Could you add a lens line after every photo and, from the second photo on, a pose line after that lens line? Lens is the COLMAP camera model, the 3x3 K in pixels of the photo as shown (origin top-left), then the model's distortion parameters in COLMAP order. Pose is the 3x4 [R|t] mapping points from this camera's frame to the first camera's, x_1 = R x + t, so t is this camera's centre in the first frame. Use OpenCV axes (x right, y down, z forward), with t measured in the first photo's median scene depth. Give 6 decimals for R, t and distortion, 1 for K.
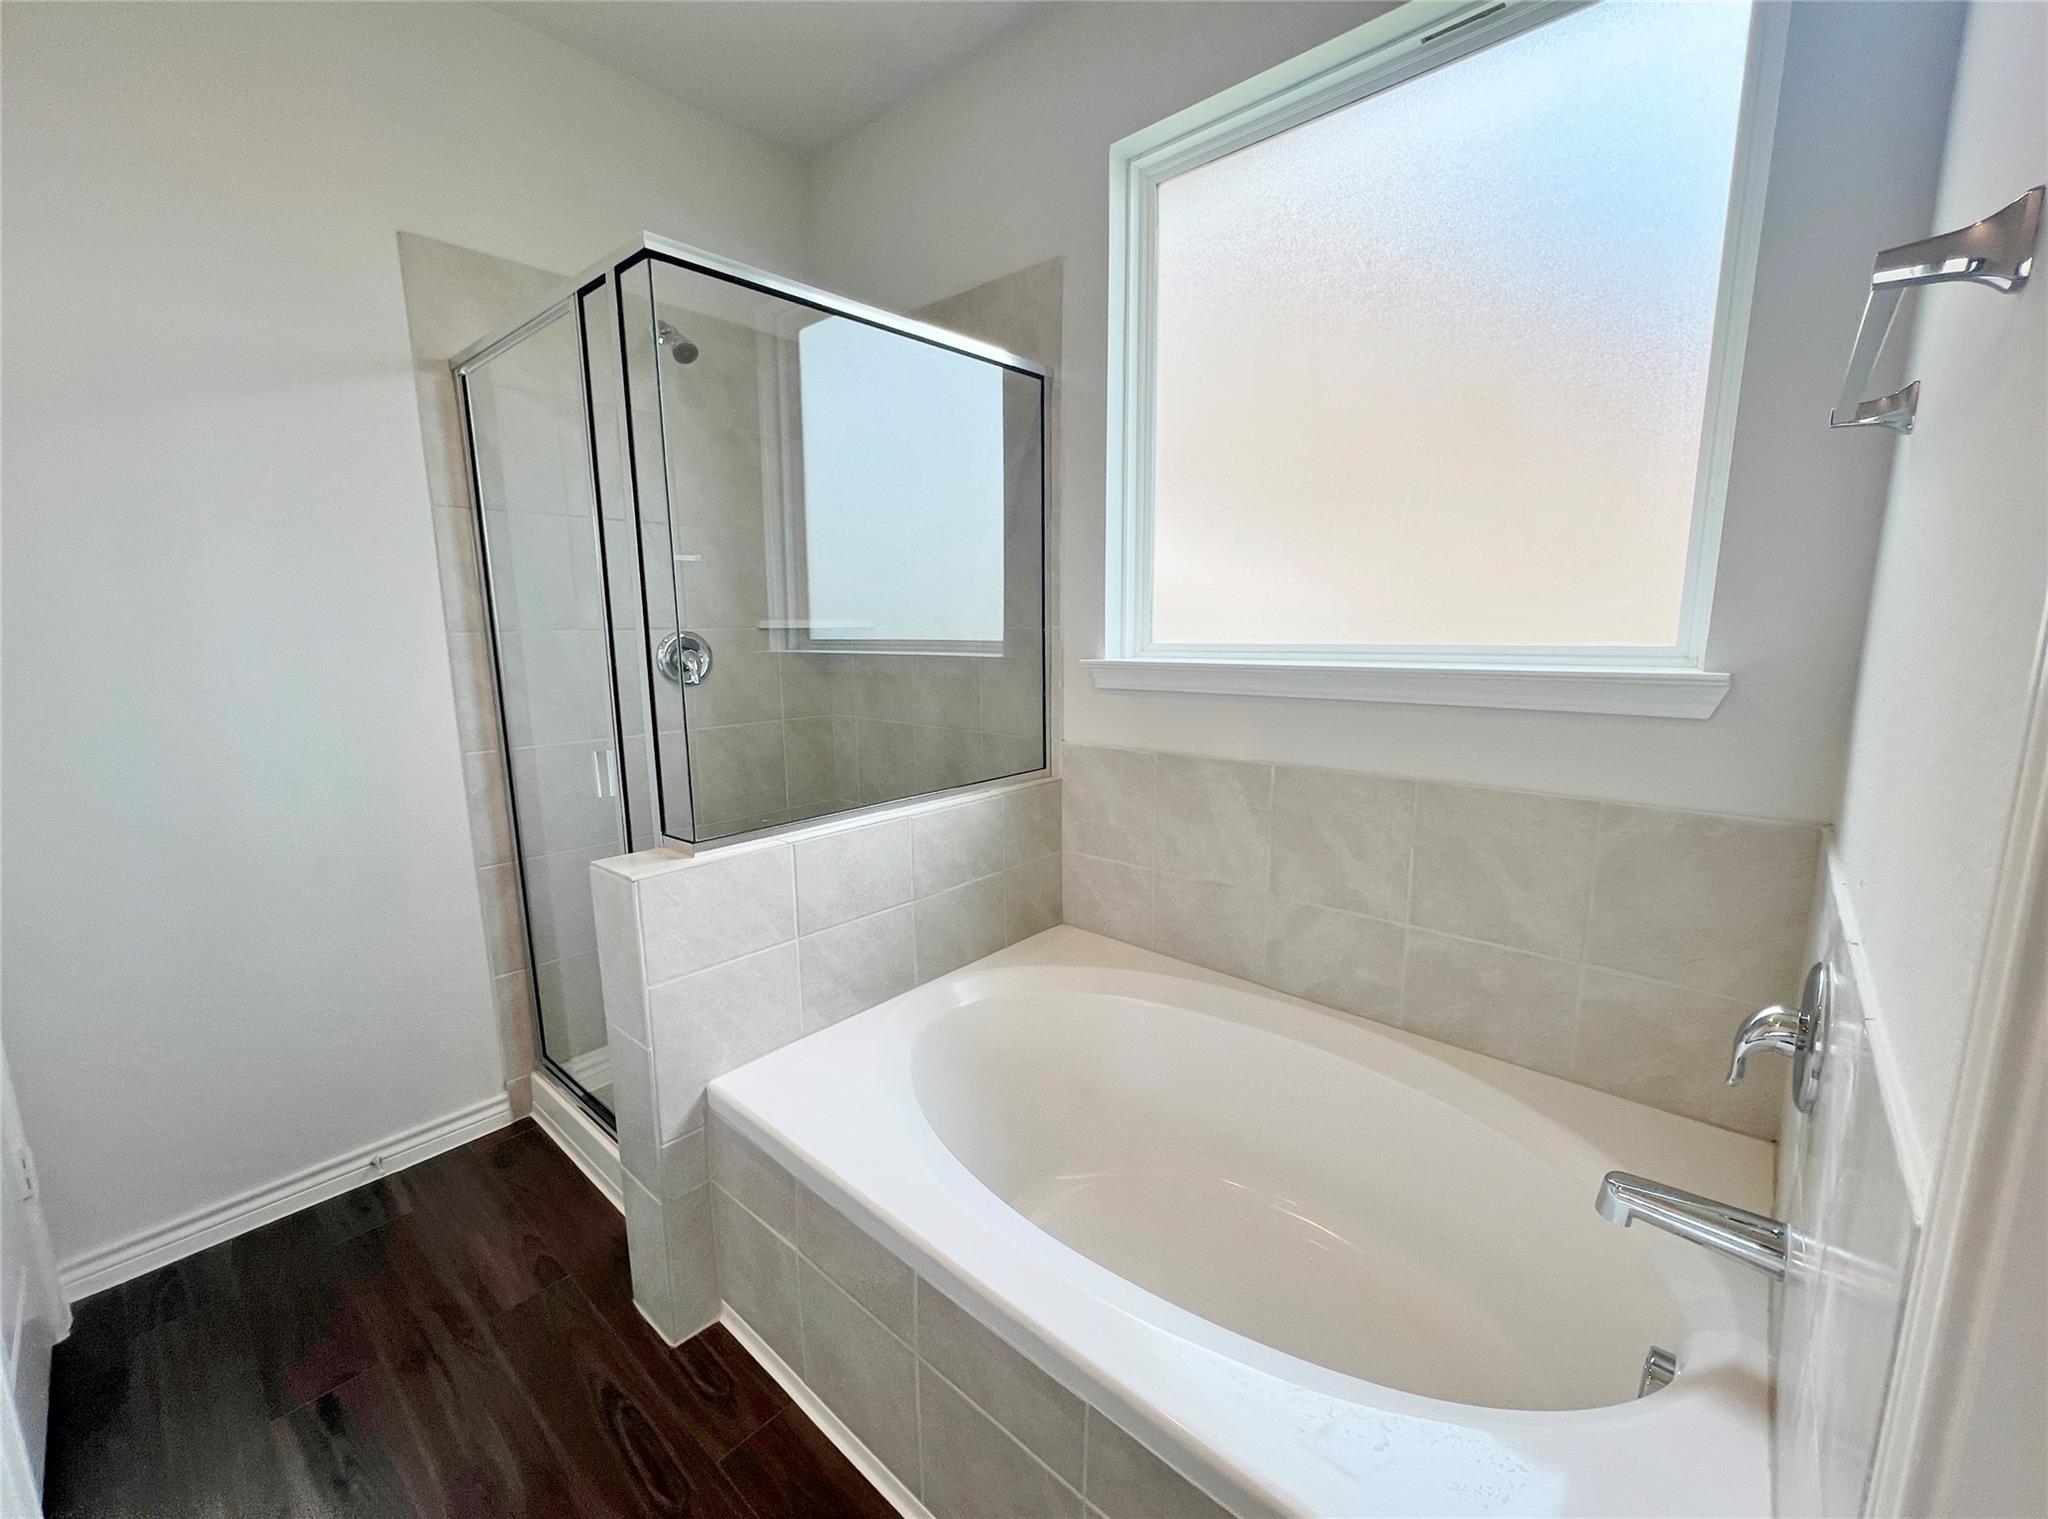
lens RADIAL K [[827.0, 0, 1024.0], [0, 827.0, 759.5], [0, 0, 1]] dist [-0.000115, 0.000065]
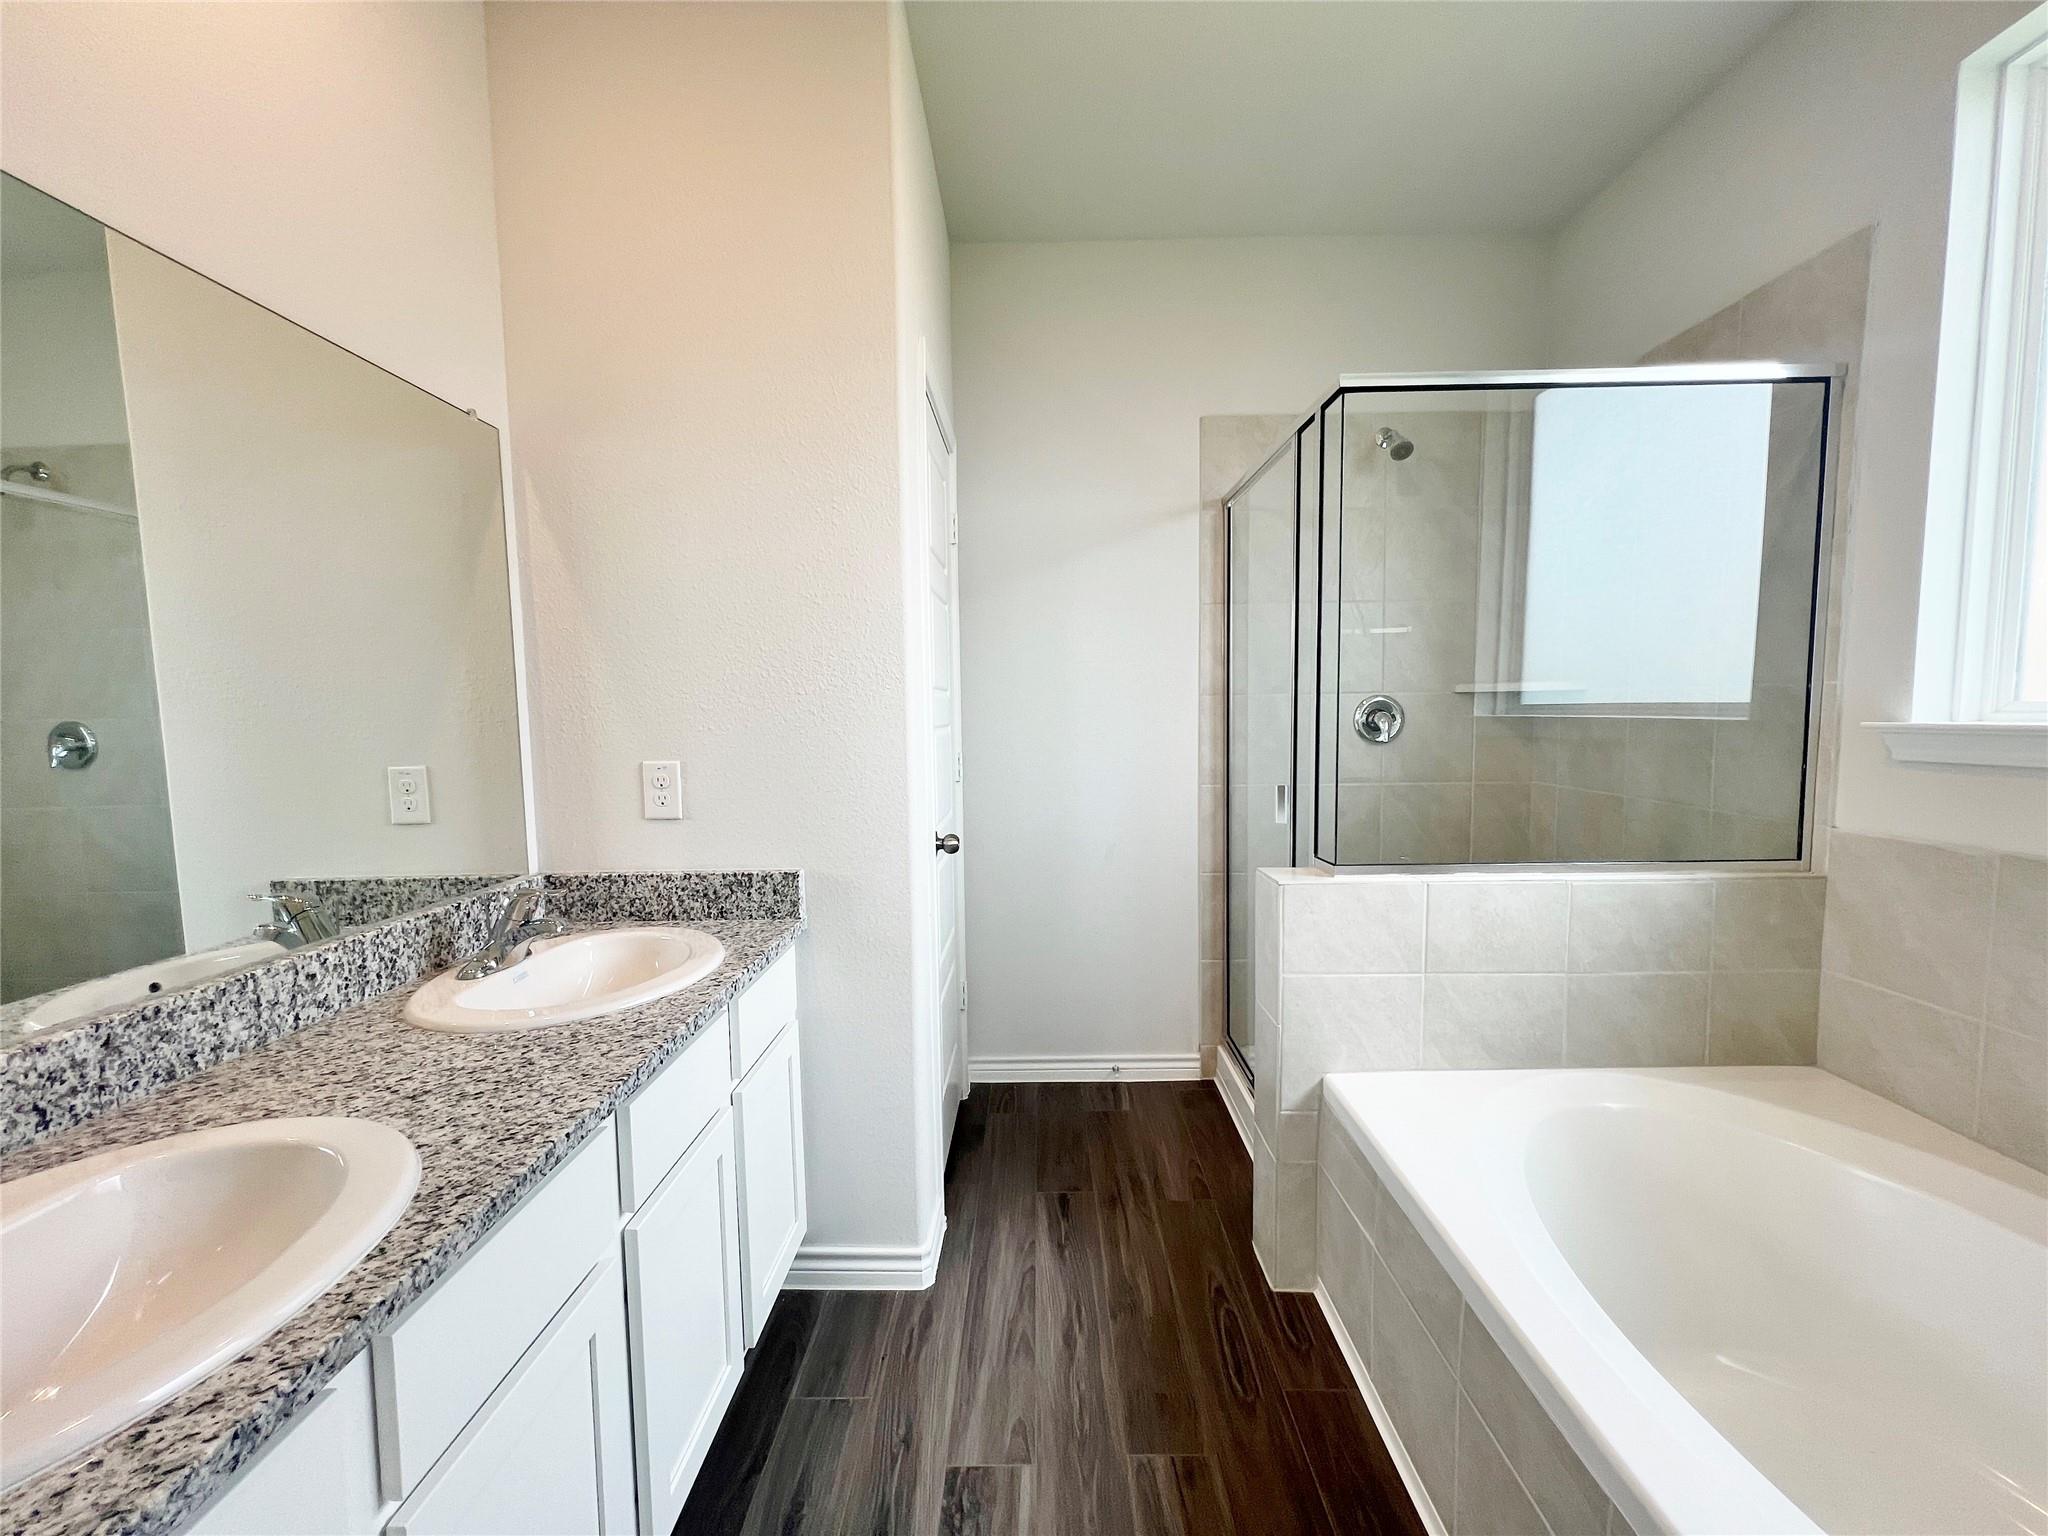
lens RADIAL K [[822.3, 0, 1024.0], [0, 822.3, 768.0], [0, 0, 1]] dist [-0.001174, -0.000342]
pose [[0.650158, 0.055880, -0.757742, 0.150457], [-0.119358, 0.992421, -0.029225, 0.039747], [0.750366, 0.109443, 0.651900, -0.086221]]
